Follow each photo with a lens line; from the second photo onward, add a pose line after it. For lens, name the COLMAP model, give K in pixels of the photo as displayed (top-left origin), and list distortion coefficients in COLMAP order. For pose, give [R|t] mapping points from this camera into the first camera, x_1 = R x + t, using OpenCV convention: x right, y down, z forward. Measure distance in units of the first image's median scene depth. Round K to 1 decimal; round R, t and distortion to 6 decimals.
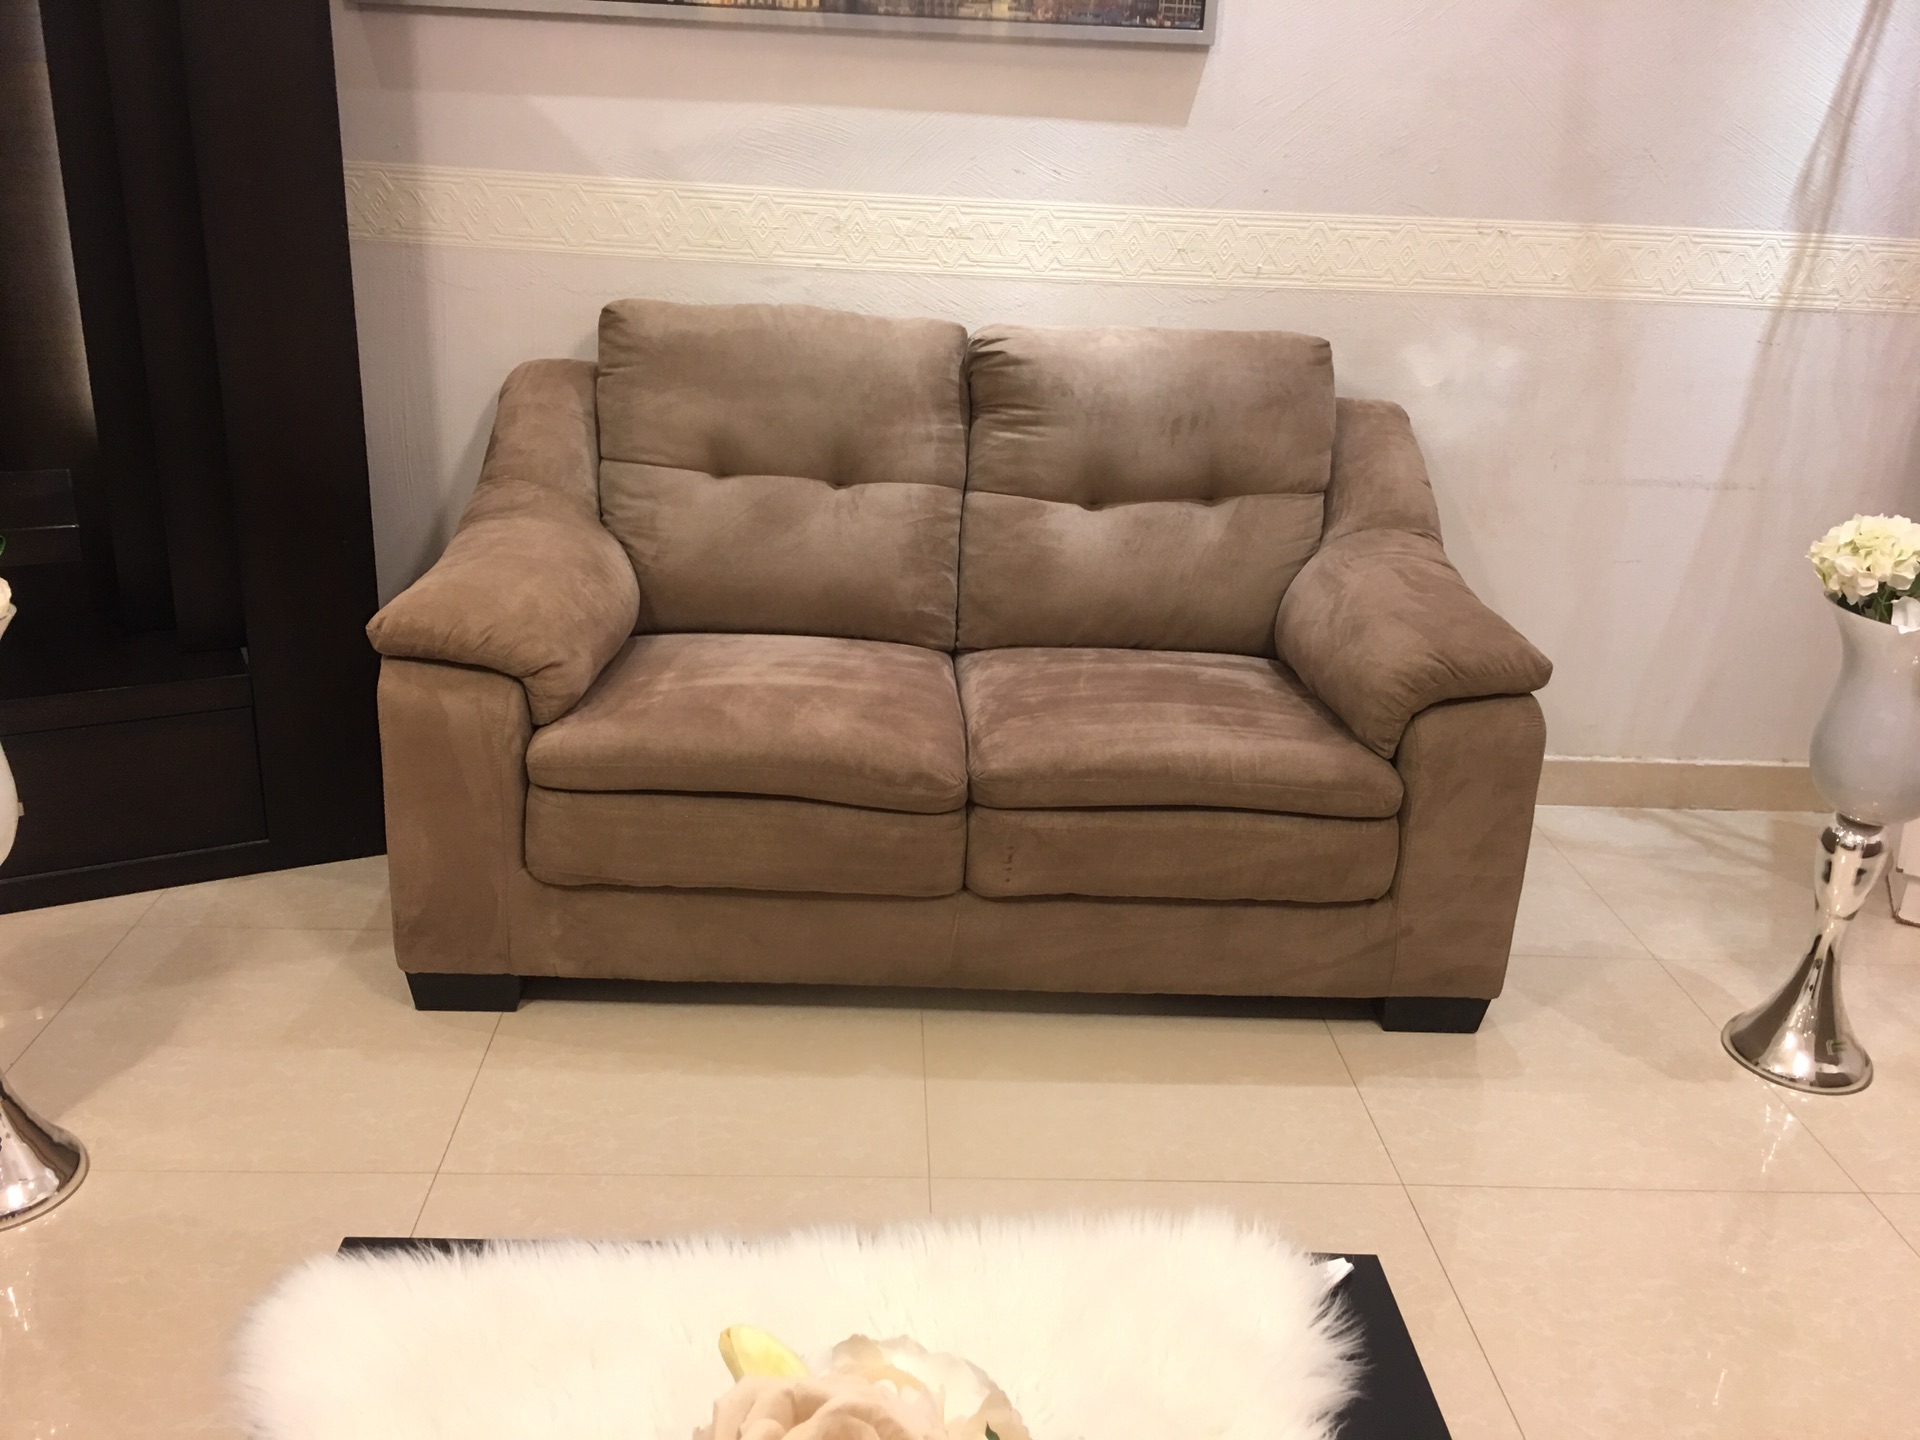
lens RADIAL K [[1630.0, 0, 965.4], [0, 1630.0, 709.2], [0, 0, 1]] dist [0.072242, -0.091501]
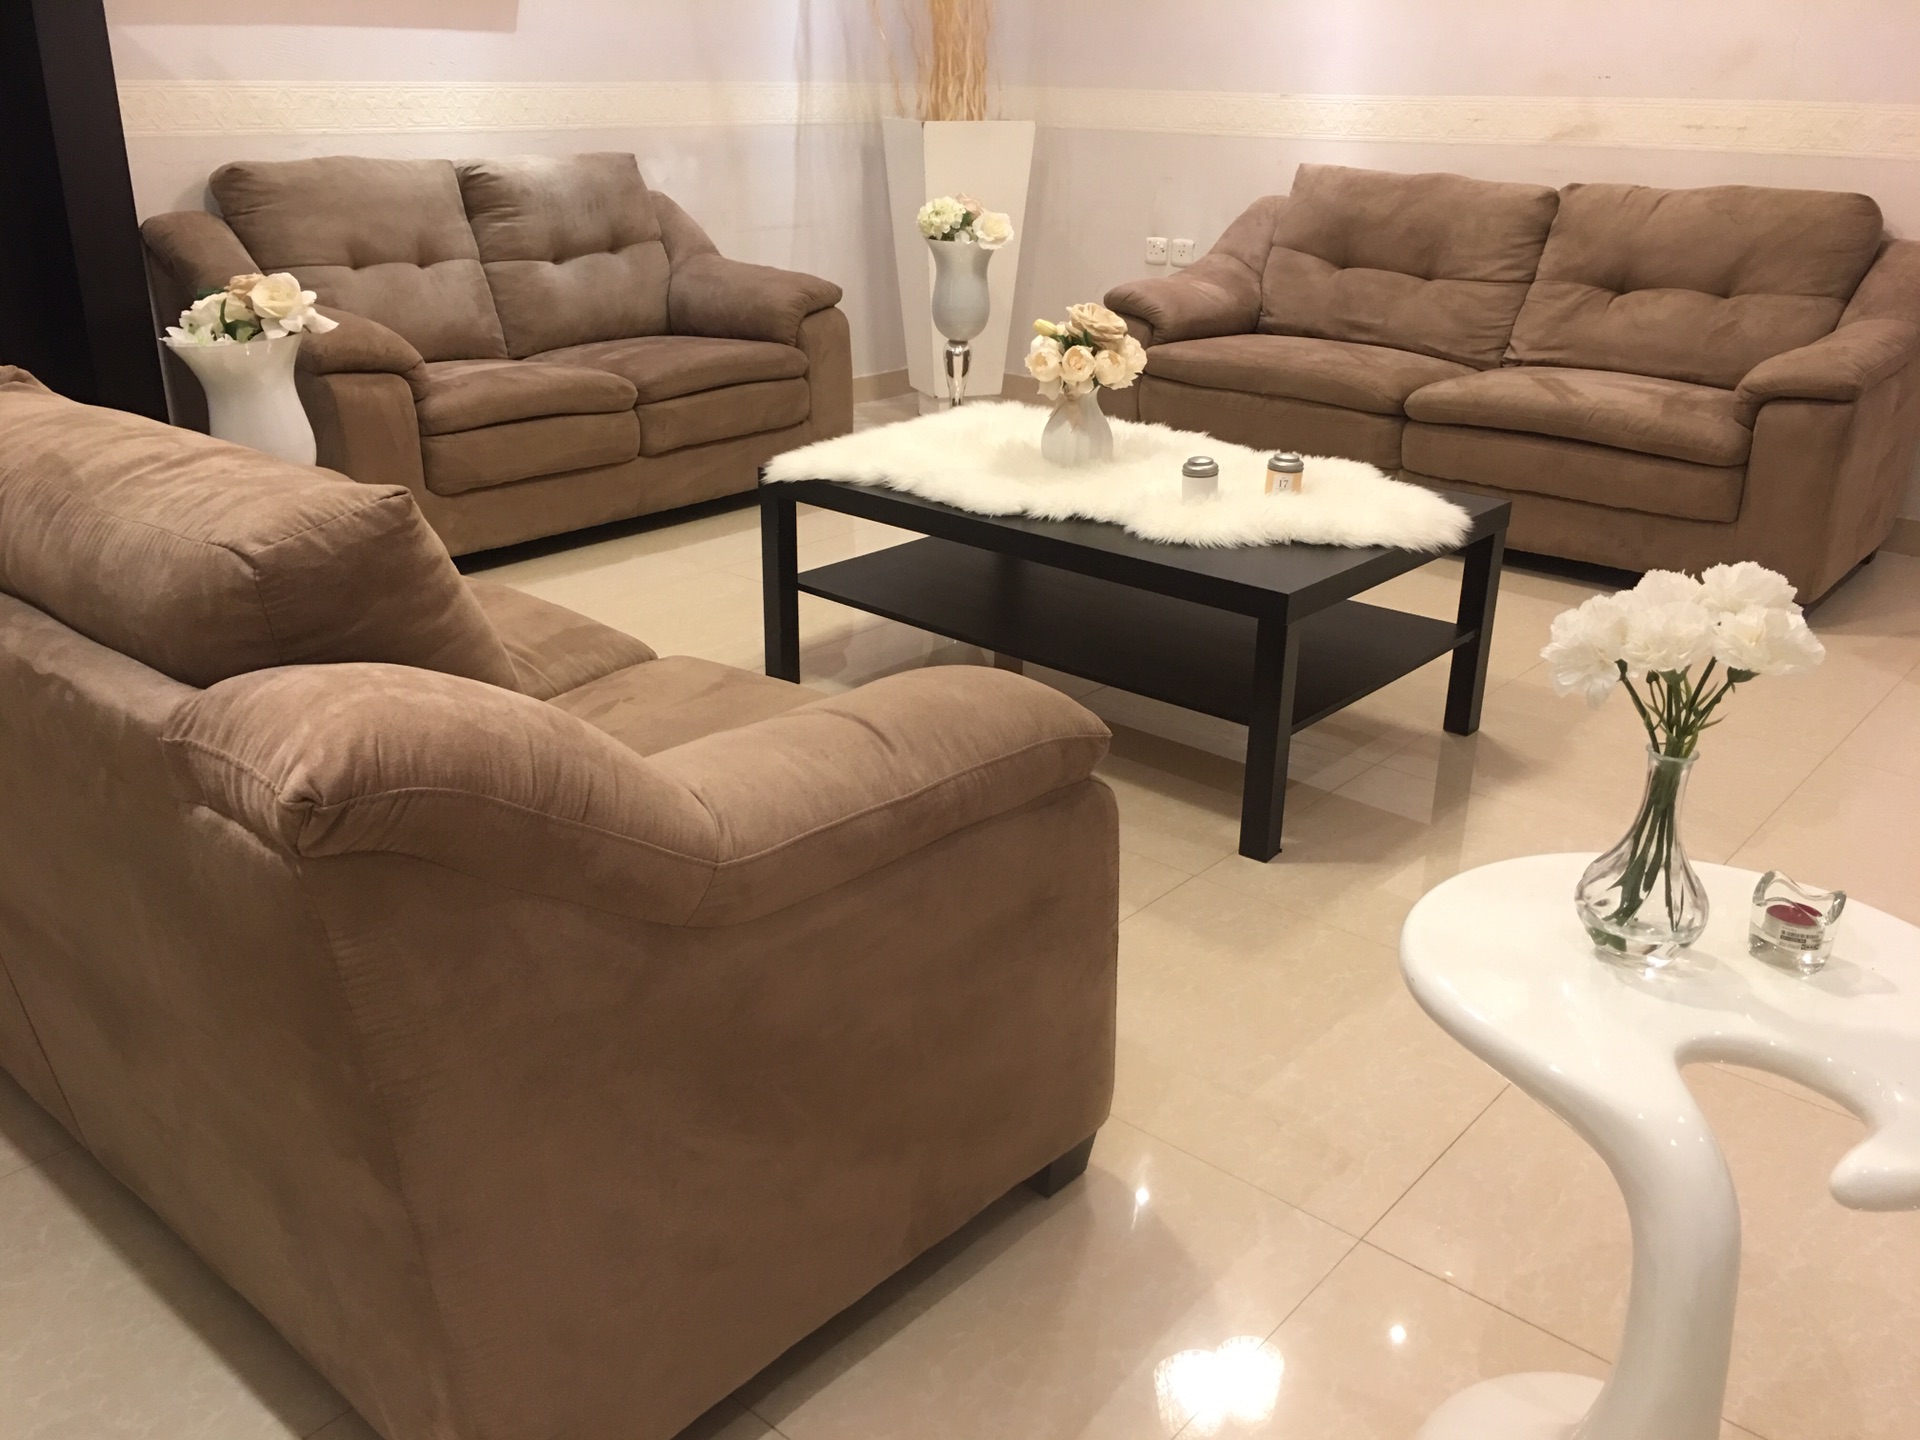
lens RADIAL K [[1624.5, 0, 970.6], [0, 1624.5, 707.7], [0, 0, 1]] dist [0.085328, -0.111106]
pose [[0.684173, -0.306041, 0.662002, -0.902685], [0.276990, 0.948722, 0.152324, 0.175042], [-0.674673, 0.079152, 0.733861, -0.502178]]
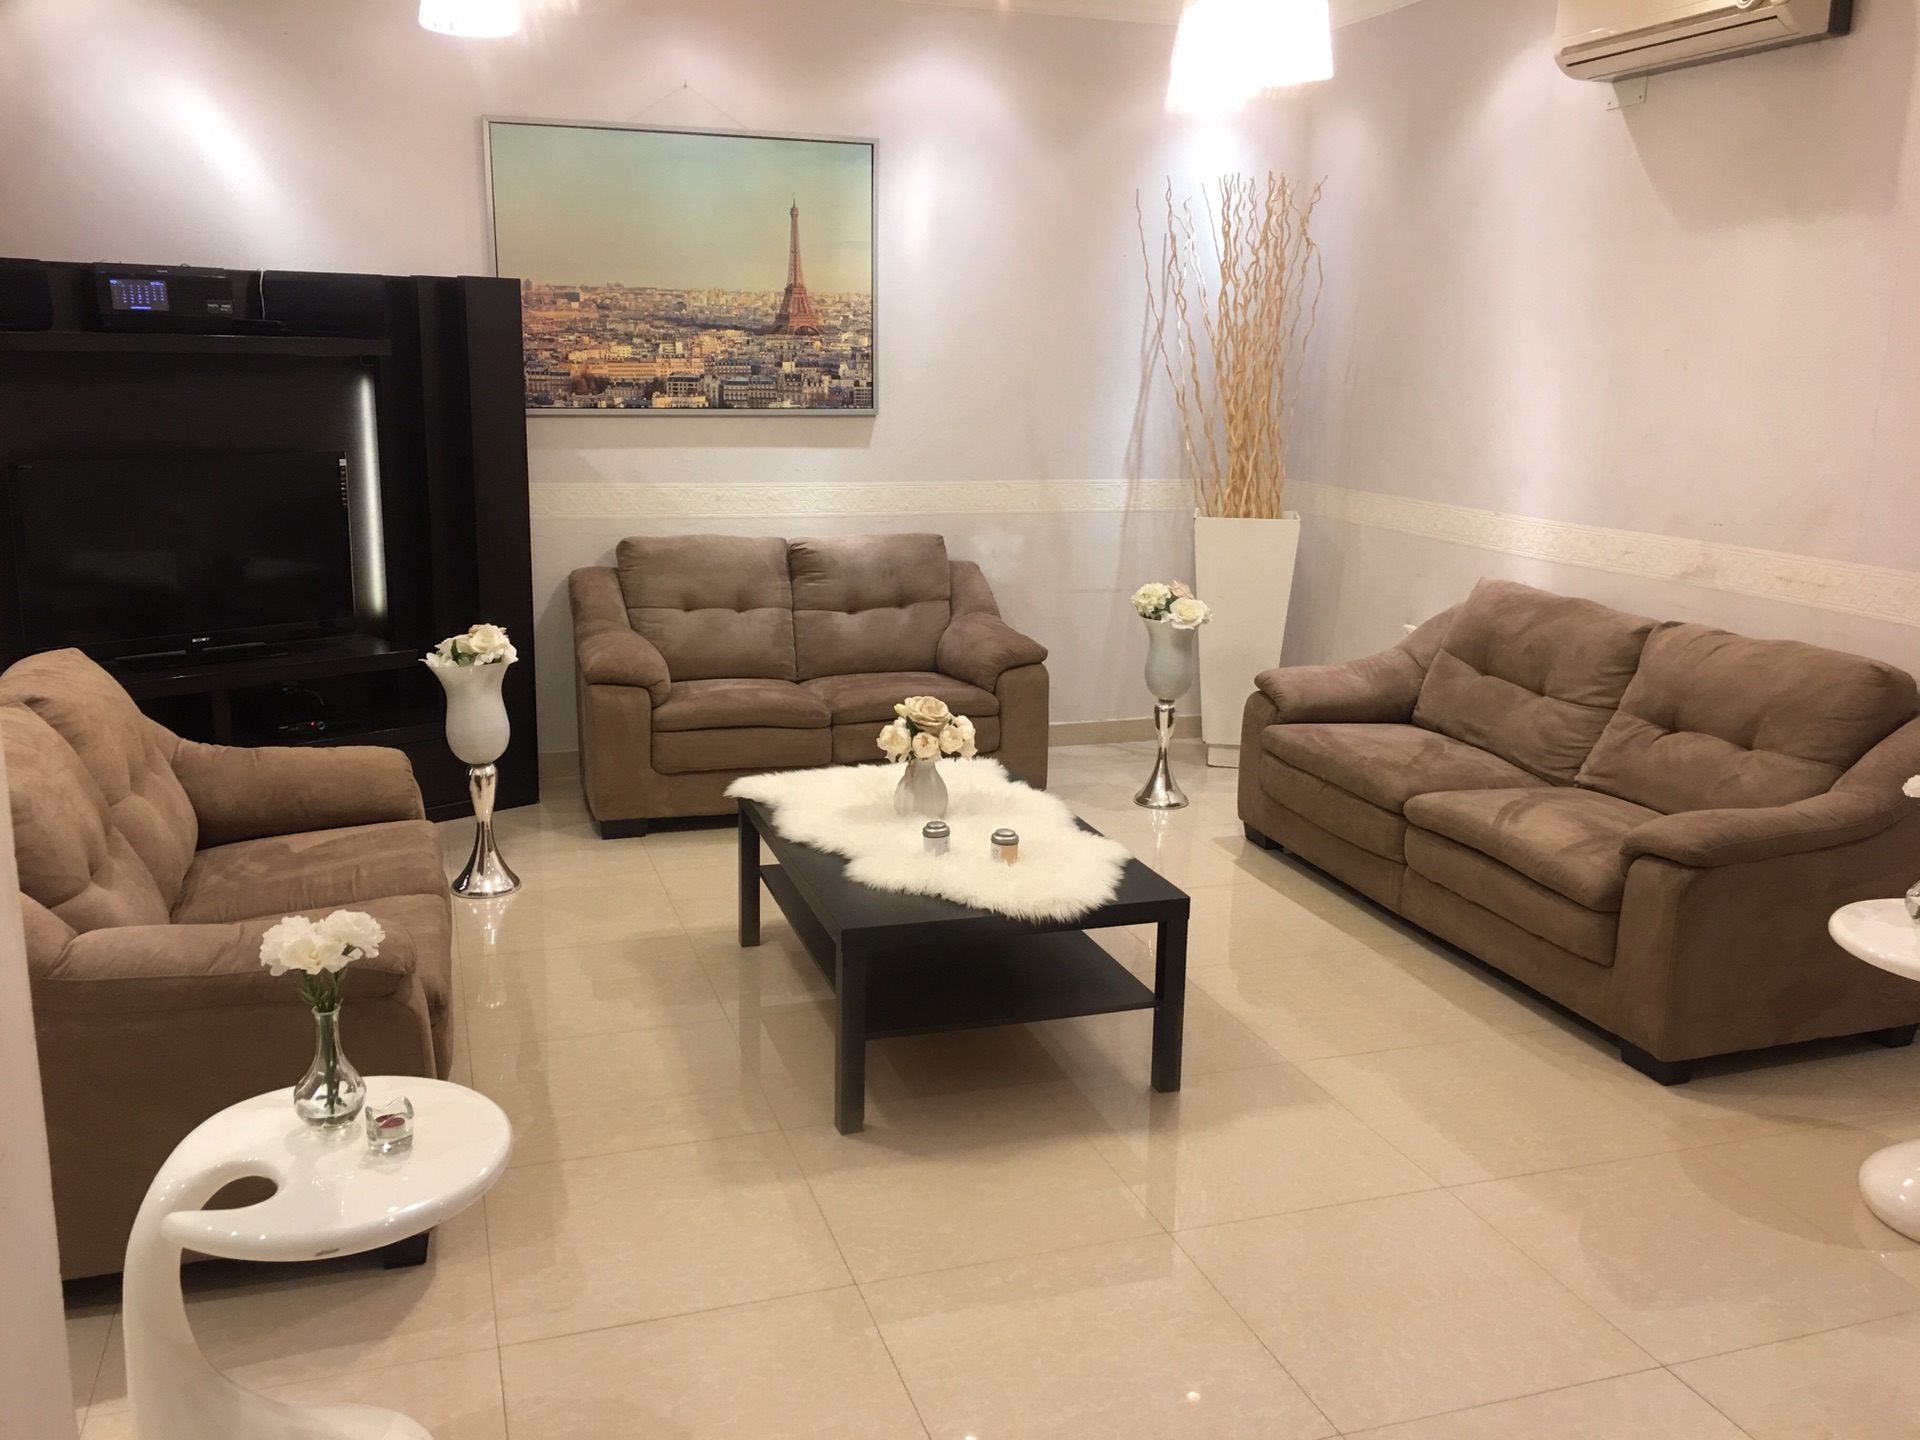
lens RADIAL K [[1630.0, 0, 965.4], [0, 1630.0, 709.2], [0, 0, 1]] dist [0.072242, -0.091501]
pose [[0.961011, -0.090957, 0.261123, -0.374822], [0.125457, 0.984982, -0.118623, 0.297012], [-0.246412, 0.146757, 0.957989, -1.188913]]
